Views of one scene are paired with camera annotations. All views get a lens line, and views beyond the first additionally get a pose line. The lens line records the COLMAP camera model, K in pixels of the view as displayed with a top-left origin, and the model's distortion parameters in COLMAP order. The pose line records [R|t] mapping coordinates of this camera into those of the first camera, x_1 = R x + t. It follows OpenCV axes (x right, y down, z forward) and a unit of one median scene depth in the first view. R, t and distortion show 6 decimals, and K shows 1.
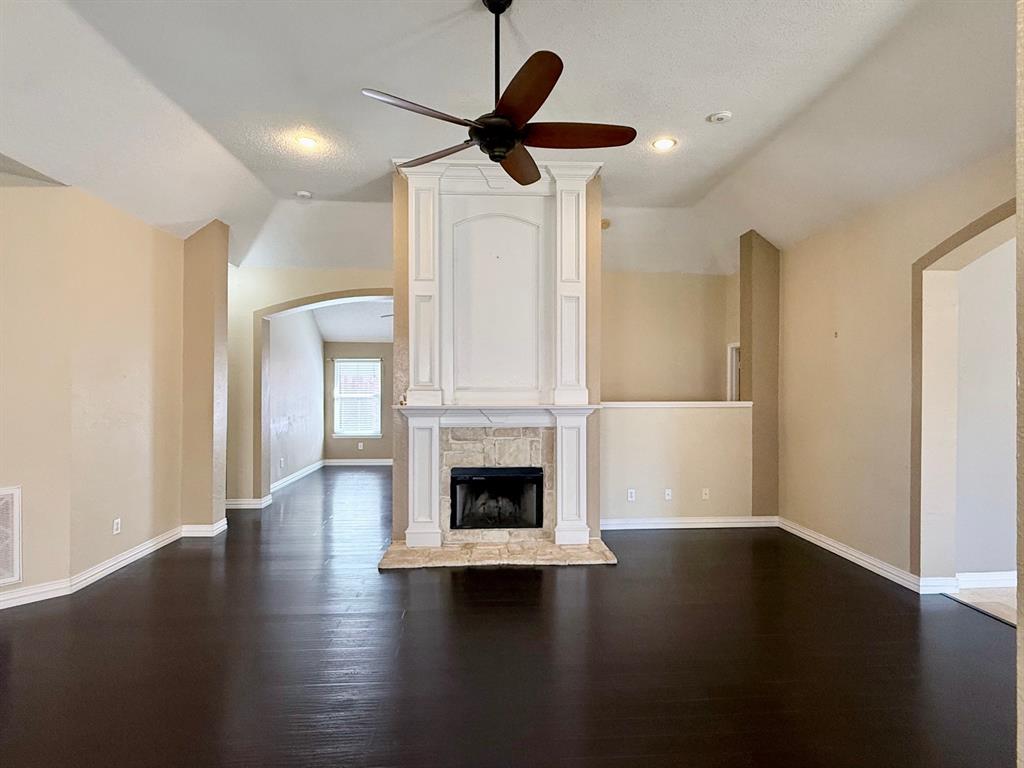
lens RADIAL K [[544.7, 0, 510.8], [0, 544.7, 384.0], [0, 0, 1]] dist [-0.001580, 0.002719]
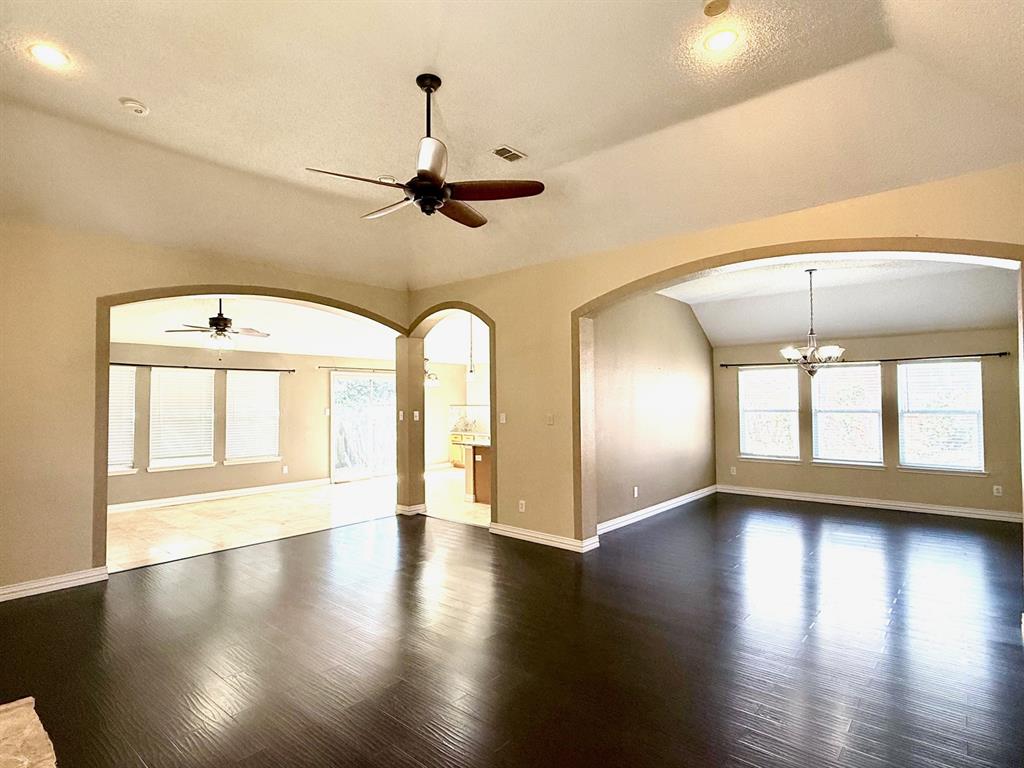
lens RADIAL K [[544.7, 0, 513.4], [0, 544.7, 387.3], [0, 0, 1]] dist [-0.001580, 0.002719]
pose [[-0.721439, 0.020158, 0.692184, -0.544341], [0.005467, 0.999711, -0.023415, 0.001659], [-0.692456, -0.013108, -0.721341, 0.958167]]
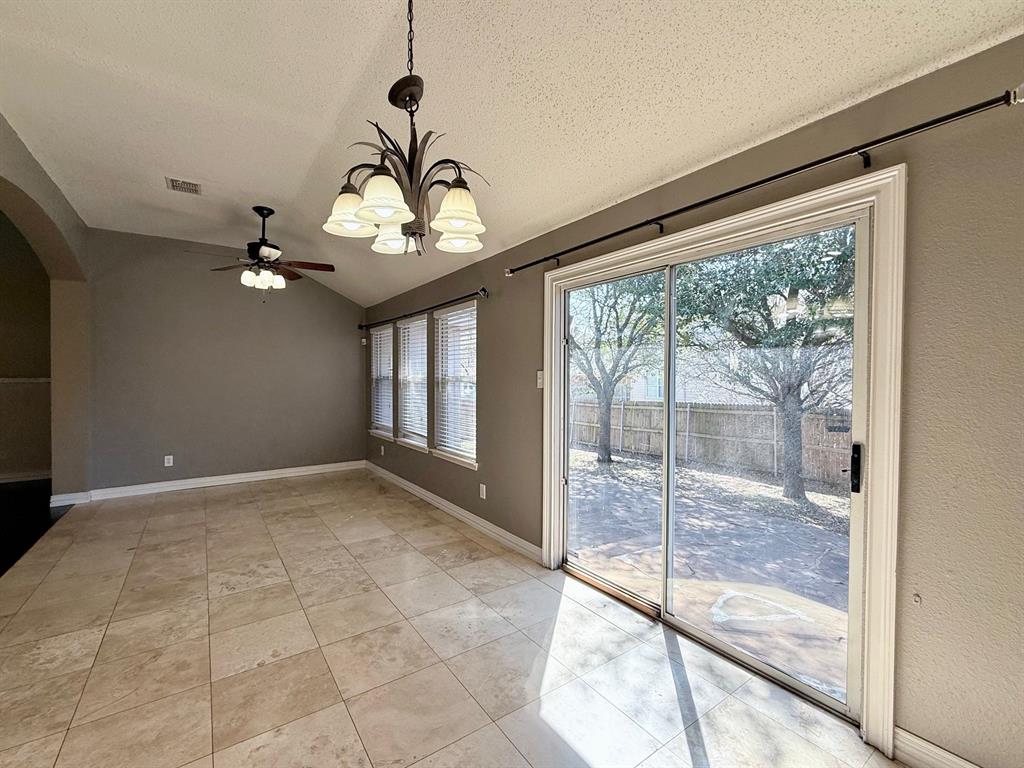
lens RADIAL K [[447.2, 0, 512.6], [0, 447.2, 382.8], [0, 0, 1]] dist [0.003718, -0.000556]
pose [[0.851813, -0.009626, 0.523757, 0.890729], [0.002986, 0.999904, 0.013521, 0.036348], [-0.523837, -0.009954, 0.851760, -0.470569]]
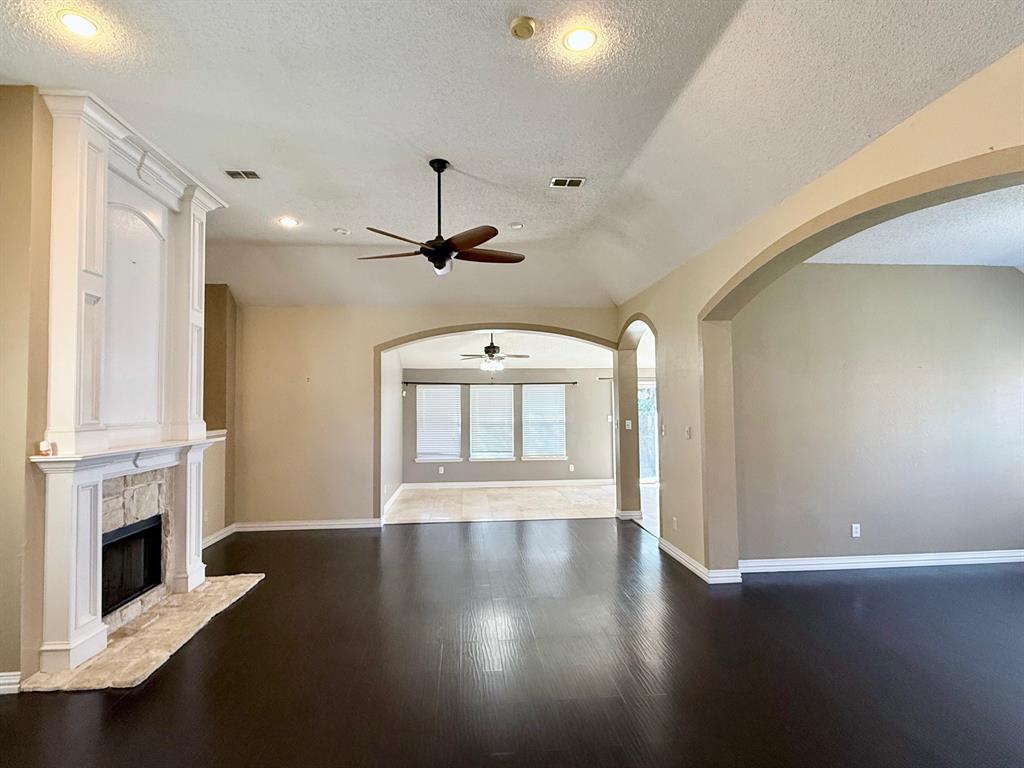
lens RADIAL K [[544.7, 0, 517.3], [0, 544.7, 385.2], [0, 0, 1]] dist [-0.001580, 0.002719]
pose [[-0.034658, 0.037617, 0.998691, -0.848890], [0.010722, 0.999248, -0.037266, -0.014252], [-0.999342, 0.009417, -0.035035, 0.463133]]
